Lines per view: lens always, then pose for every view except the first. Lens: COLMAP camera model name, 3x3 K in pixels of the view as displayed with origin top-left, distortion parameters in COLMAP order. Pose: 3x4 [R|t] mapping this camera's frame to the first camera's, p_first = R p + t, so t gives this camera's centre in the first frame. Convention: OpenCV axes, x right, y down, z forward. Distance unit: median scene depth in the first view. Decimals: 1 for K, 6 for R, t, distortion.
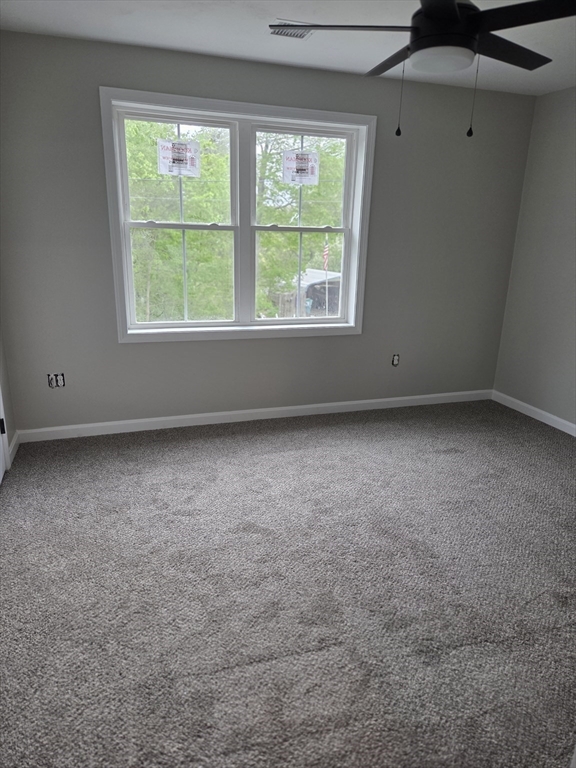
lens RADIAL K [[515.9, 0, 289.4], [0, 515.9, 382.3], [0, 0, 1]] dist [0.070998, -0.079223]
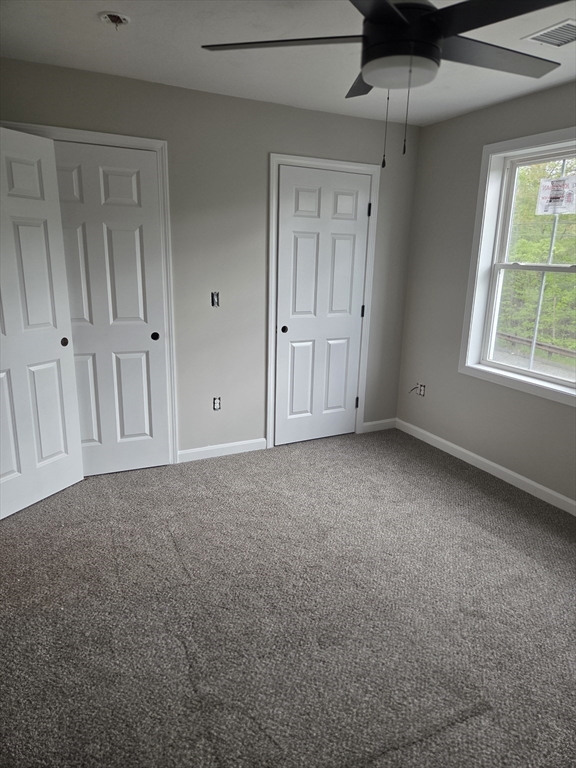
lens RADIAL K [[515.9, 0, 289.4], [0, 515.9, 382.3], [0, 0, 1]] dist [0.070998, -0.079223]
pose [[0.133594, 0.224012, -0.965387, 0.698957], [-0.299356, 0.937737, 0.176170, -0.143579], [0.944743, 0.265459, 0.192336, 0.467508]]
